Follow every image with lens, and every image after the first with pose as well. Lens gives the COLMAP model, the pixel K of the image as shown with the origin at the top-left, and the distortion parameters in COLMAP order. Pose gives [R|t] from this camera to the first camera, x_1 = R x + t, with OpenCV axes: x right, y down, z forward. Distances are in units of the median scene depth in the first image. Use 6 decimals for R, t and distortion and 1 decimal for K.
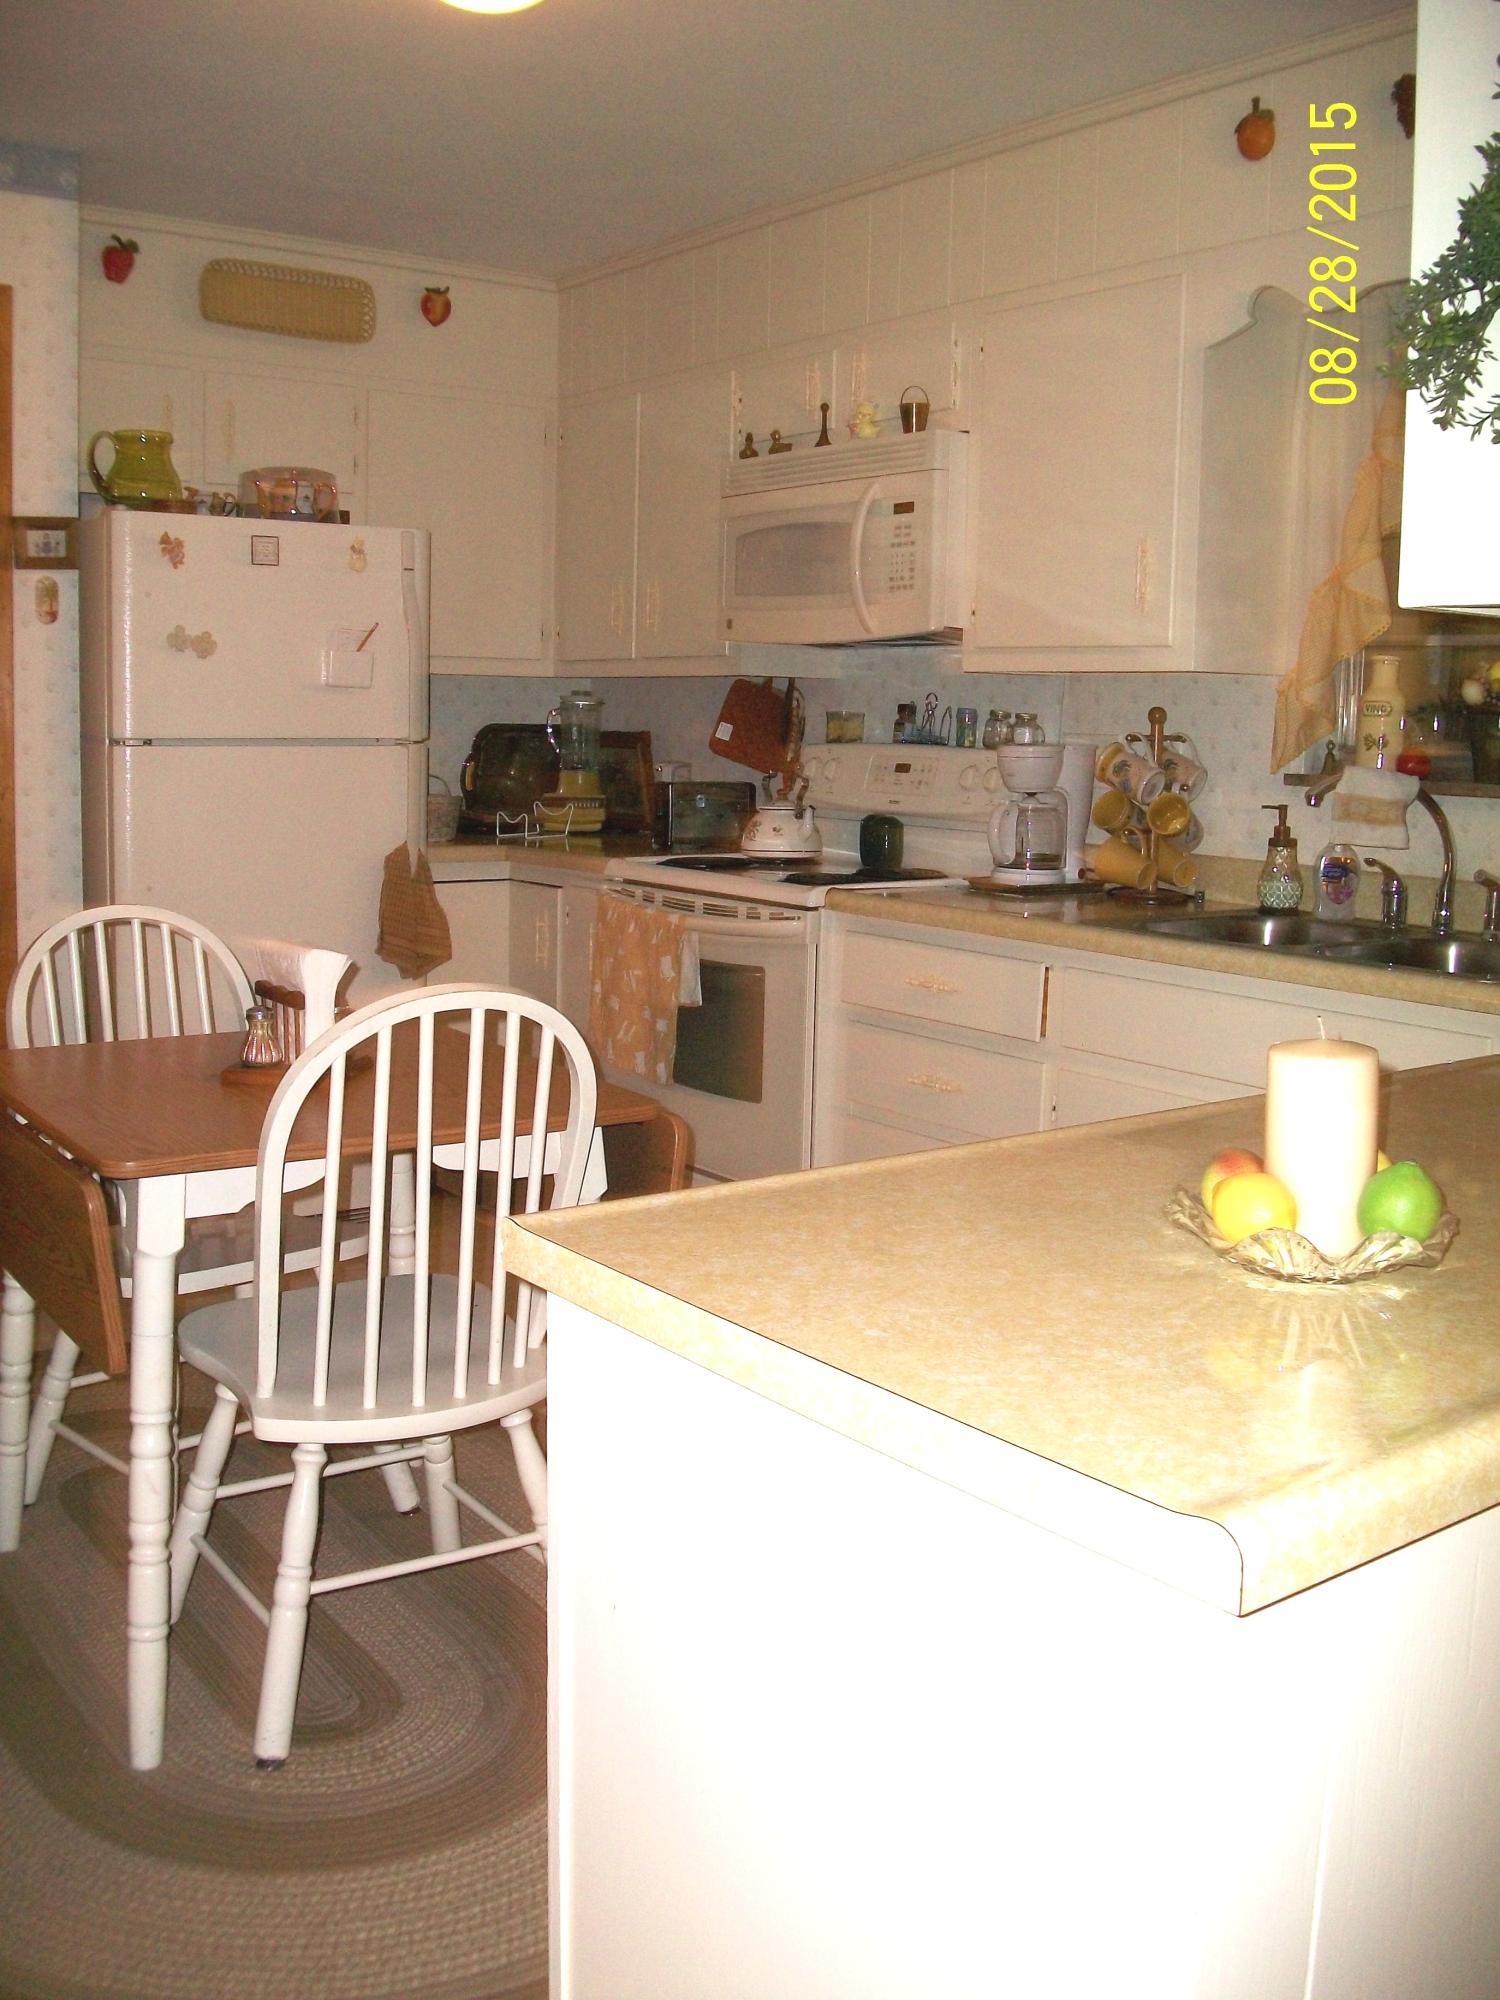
lens RADIAL K [[1924.9, 0, 711.7], [0, 1924.9, 991.0], [0, 0, 1]] dist [-0.150294, 0.112450]
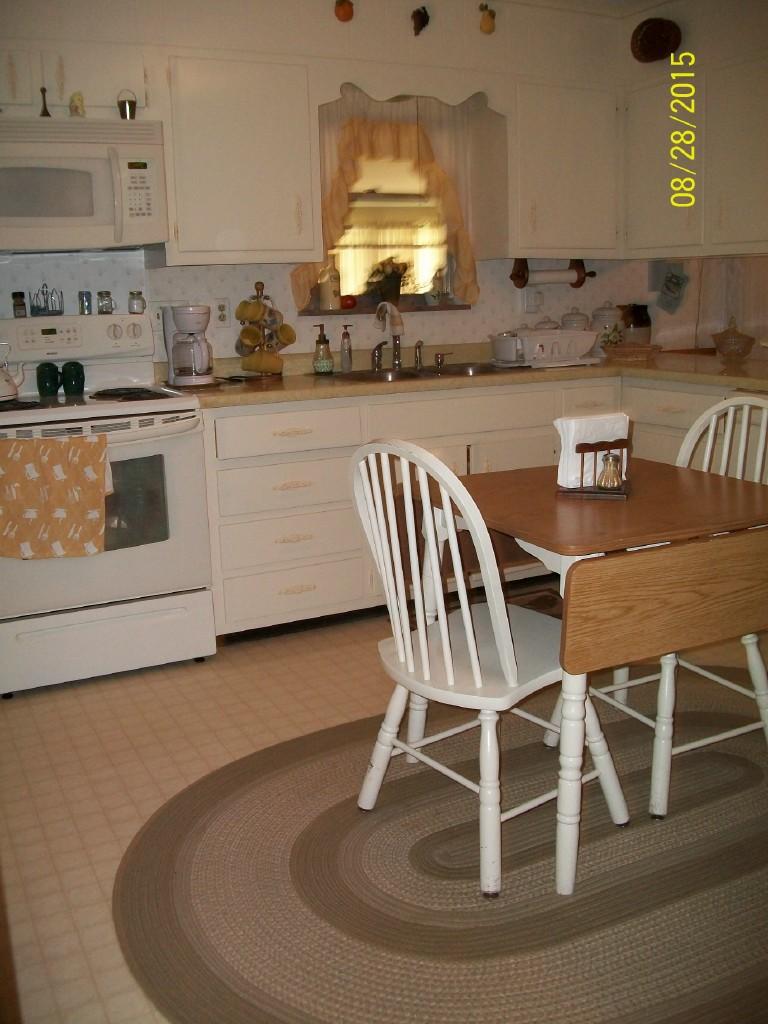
lens RADIAL K [[985.6, 0, 364.4], [0, 985.6, 507.4], [0, 0, 1]] dist [-0.150294, 0.112450]
pose [[0.170745, -0.233871, 0.957158, -0.727801], [0.173750, 0.963346, 0.204388, -0.105608], [-0.969875, 0.131408, 0.205122, 0.679603]]
